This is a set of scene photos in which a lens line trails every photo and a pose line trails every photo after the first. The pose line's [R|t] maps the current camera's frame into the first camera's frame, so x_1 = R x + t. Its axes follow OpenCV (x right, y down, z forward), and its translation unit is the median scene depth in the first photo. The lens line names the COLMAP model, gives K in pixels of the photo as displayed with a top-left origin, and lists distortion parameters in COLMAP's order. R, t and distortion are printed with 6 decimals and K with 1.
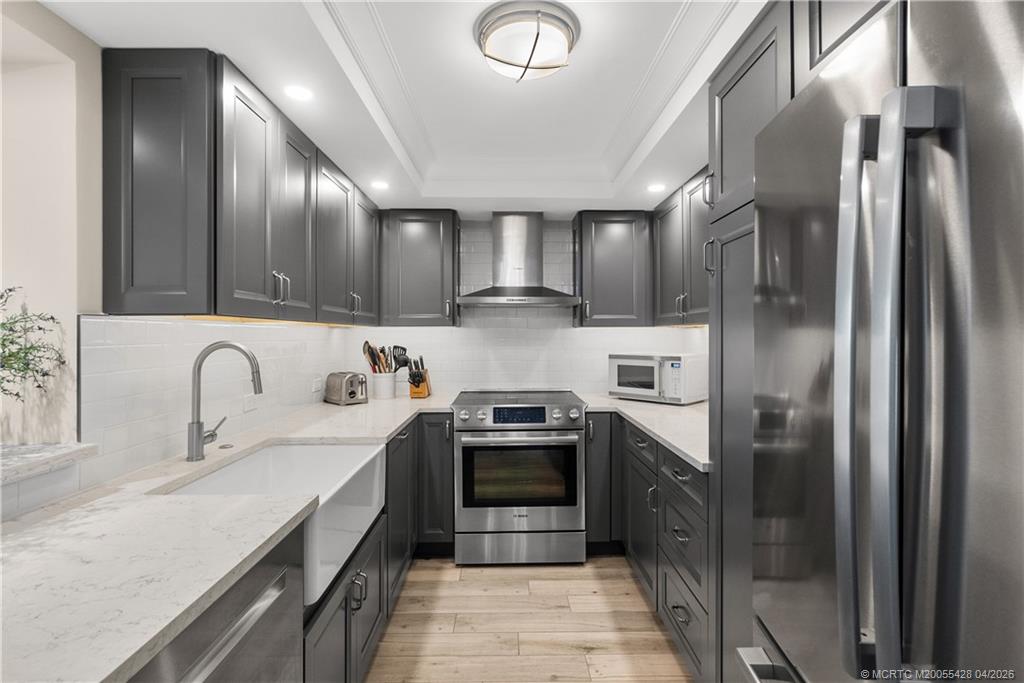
lens RADIAL K [[473.0, 0, 510.5], [0, 473.0, 332.8], [0, 0, 1]] dist [0.001094, 0.000287]
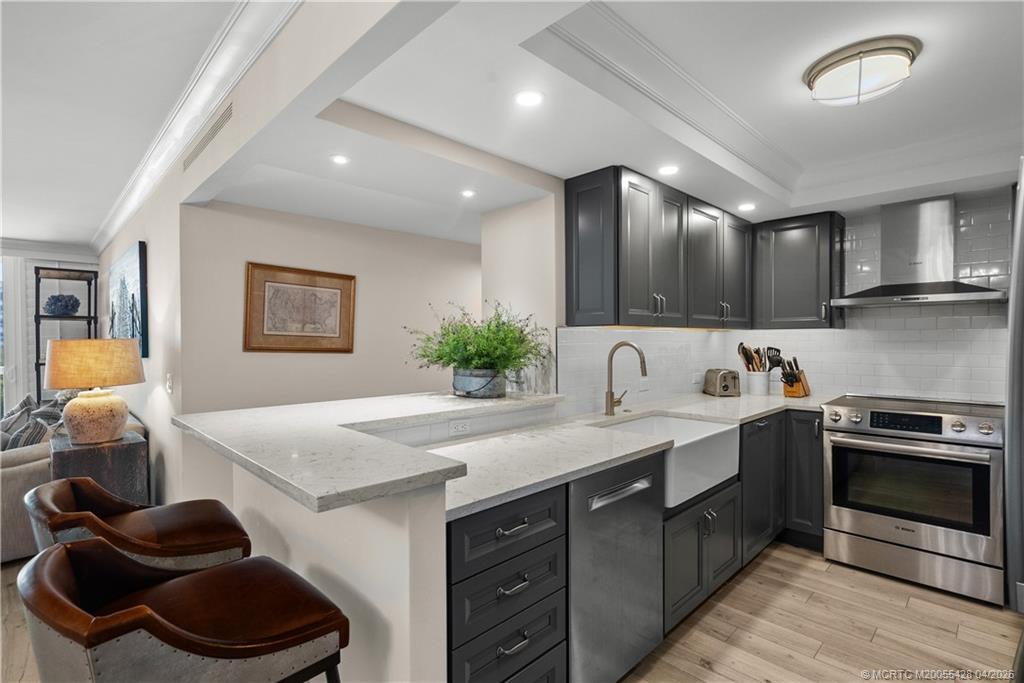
lens RADIAL K [[488.9, 0, 512.9], [0, 488.9, 340.5], [0, 0, 1]] dist [-0.000929, 0.000563]
pose [[0.694424, 0.002237, -0.719563, 0.175929], [0.005924, 0.999944, 0.008825, -0.001069], [0.719542, -0.010391, 0.694371, -0.227017]]
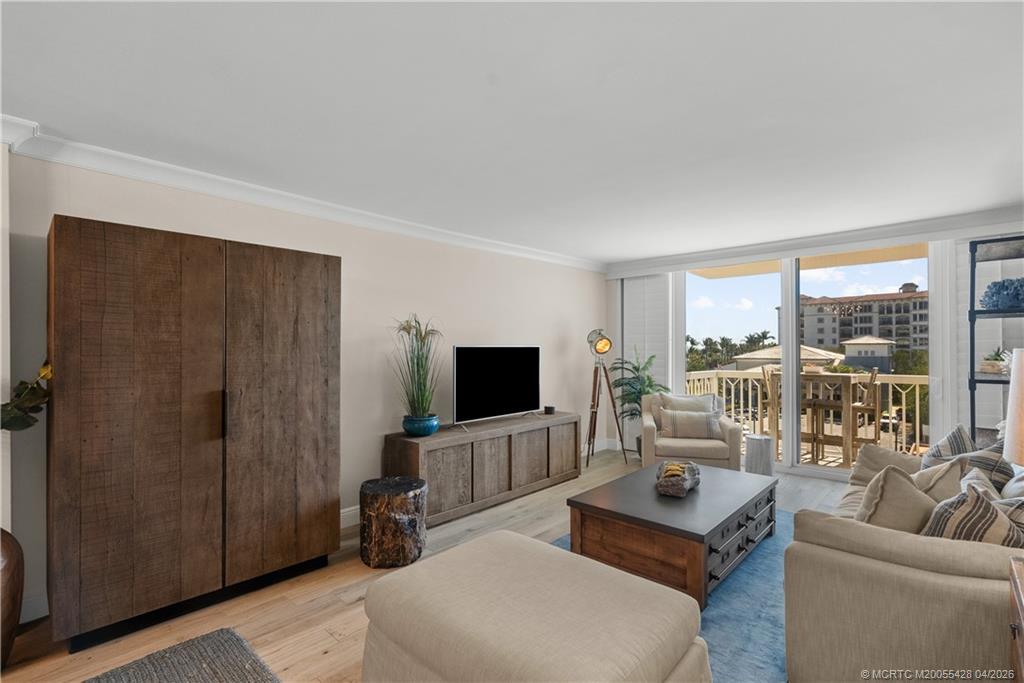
lens RADIAL K [[473.2, 0, 511.4], [0, 473.2, 349.7], [0, 0, 1]] dist [-0.000299, 0.000721]
pose [[-0.693128, 0.009733, -0.720749, -0.584528], [0.010853, 0.999936, 0.003066, -0.005899], [0.720733, -0.005697, -0.693190, -0.246825]]
